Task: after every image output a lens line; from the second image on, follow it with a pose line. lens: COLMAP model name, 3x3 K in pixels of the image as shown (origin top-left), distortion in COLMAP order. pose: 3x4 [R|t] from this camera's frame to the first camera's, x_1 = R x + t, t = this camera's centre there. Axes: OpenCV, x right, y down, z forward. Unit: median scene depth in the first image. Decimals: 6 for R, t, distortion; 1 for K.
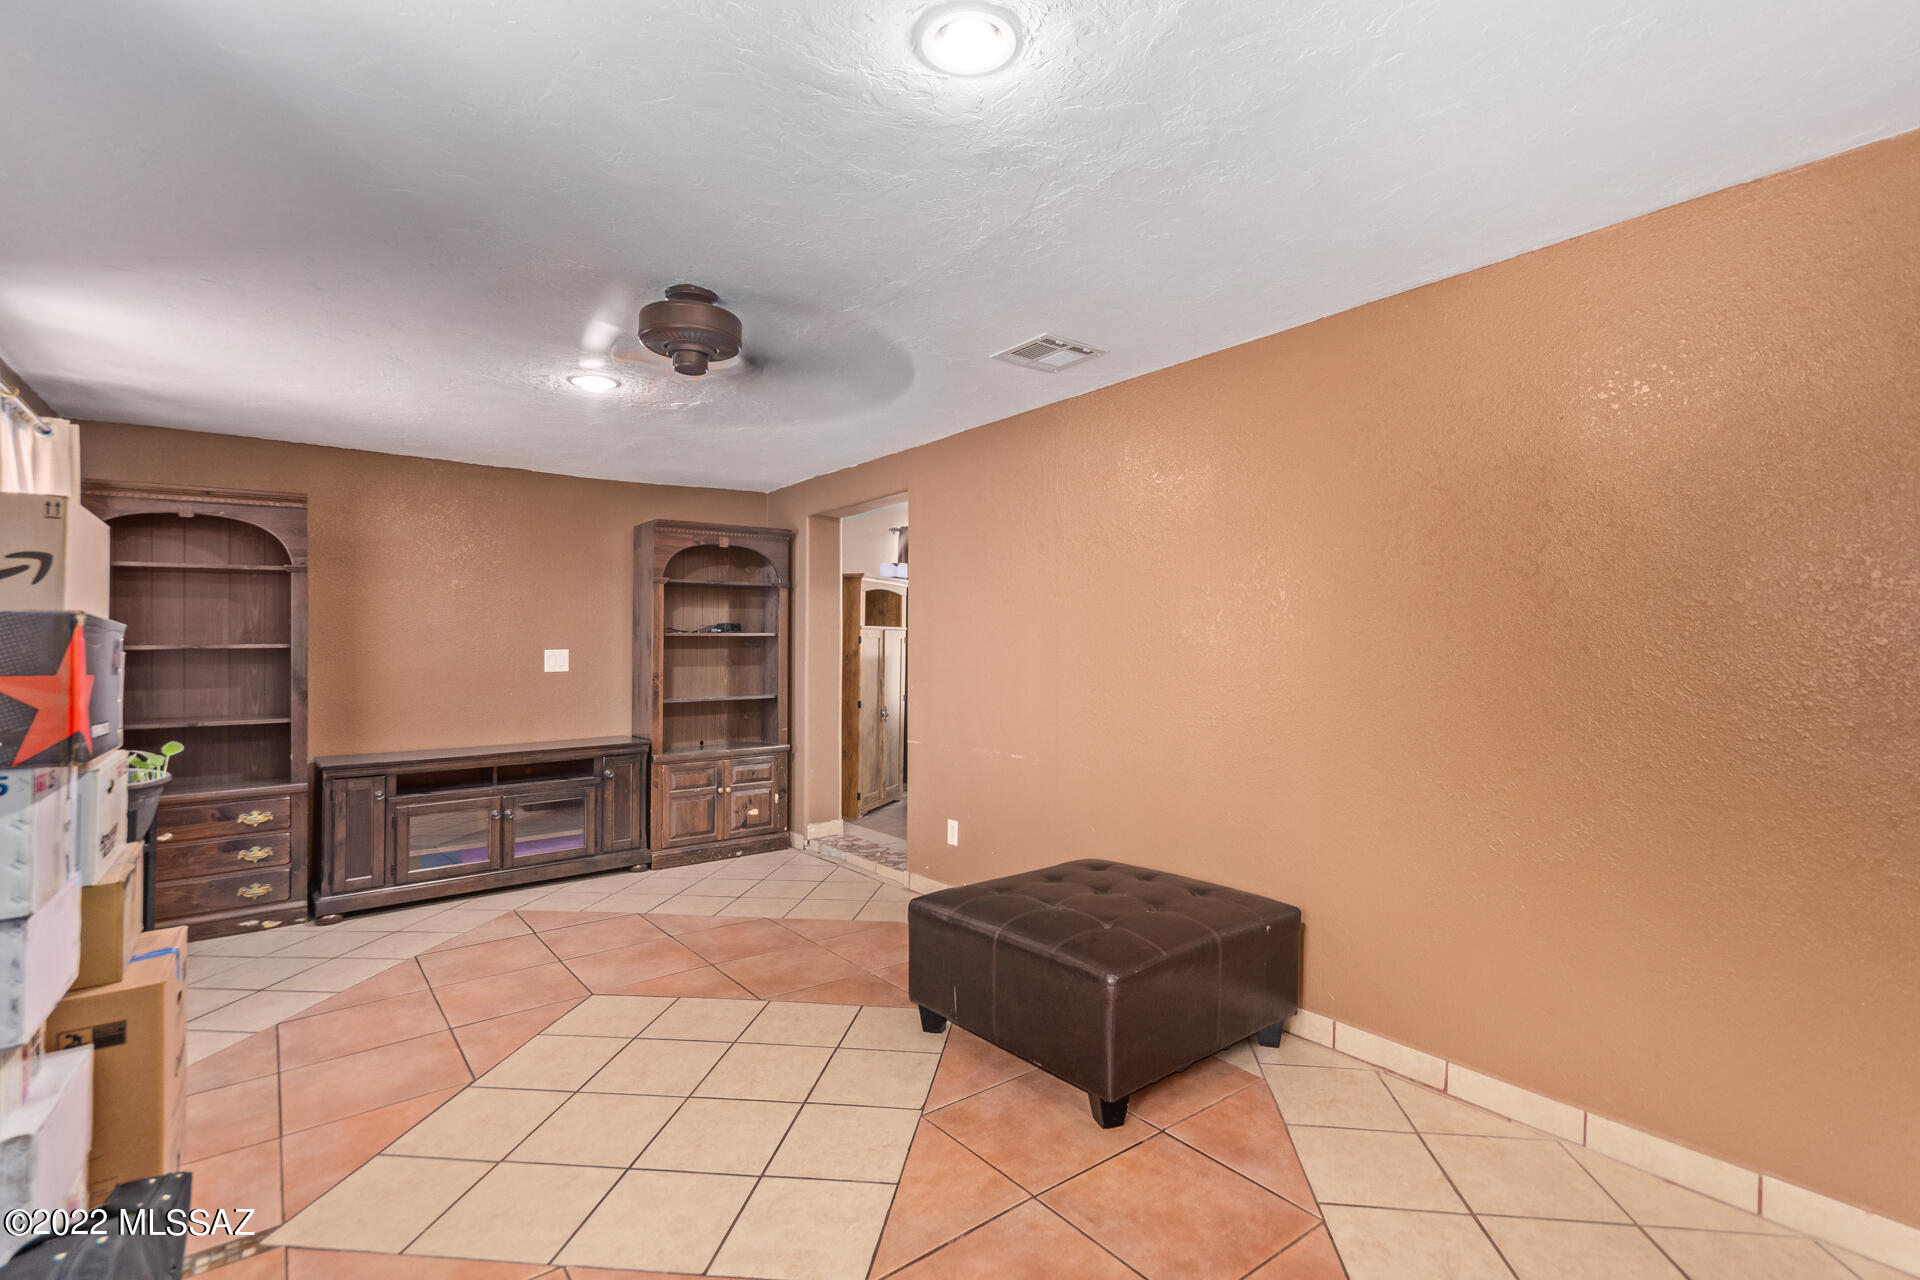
lens RADIAL K [[897.3, 0, 960.5], [0, 897.3, 642.6], [0, 0, 1]] dist [0.004032, -0.000506]
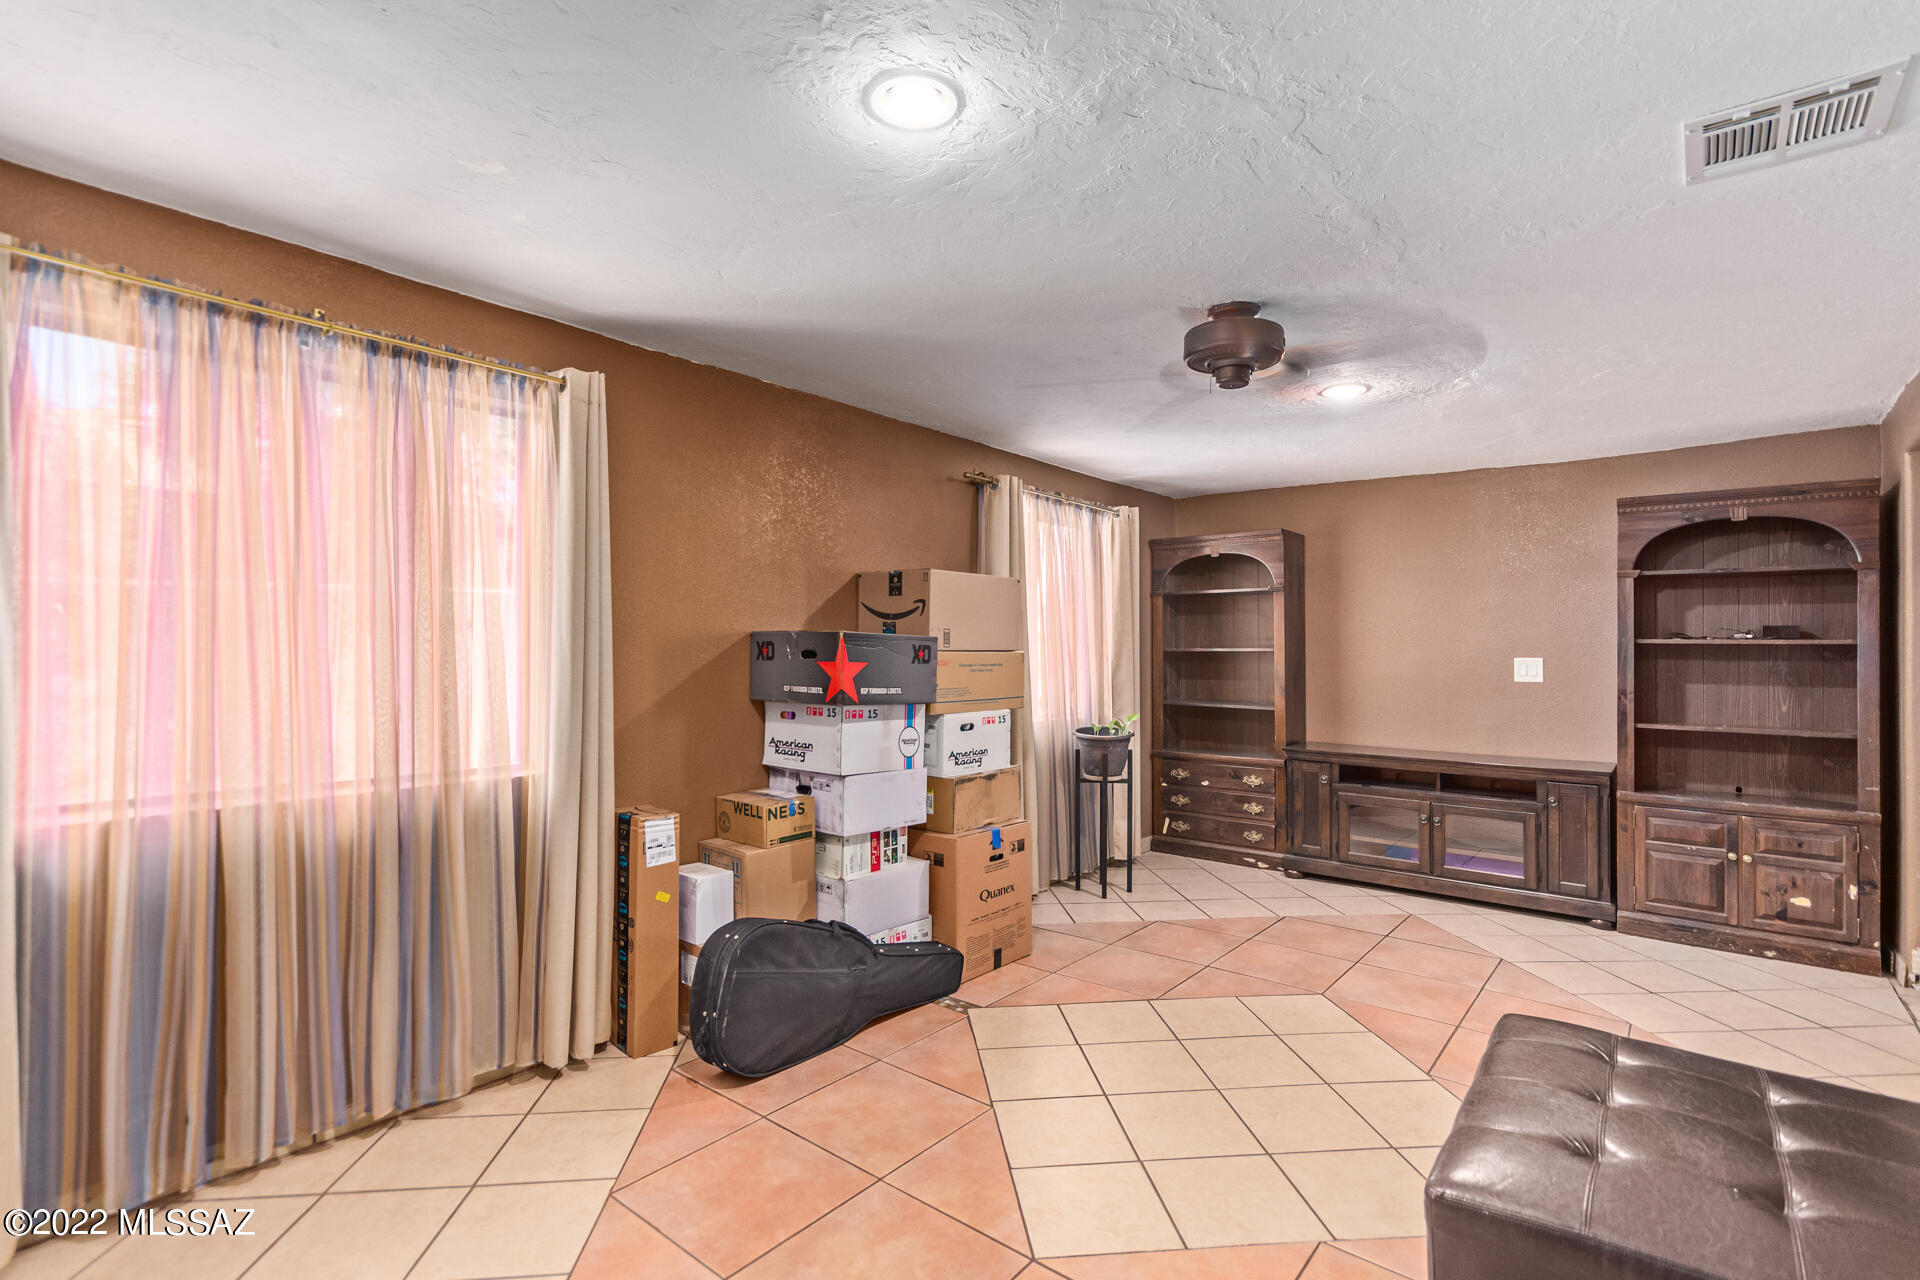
lens RADIAL K [[897.3, 0, 959.6], [0, 897.3, 631.5], [0, 0, 1]] dist [0.004032, -0.000506]
pose [[0.212793, -0.007660, -0.977067, 0.337960], [-0.008946, 0.999912, -0.009787, -0.005086], [0.977056, 0.010823, 0.212705, 0.250895]]
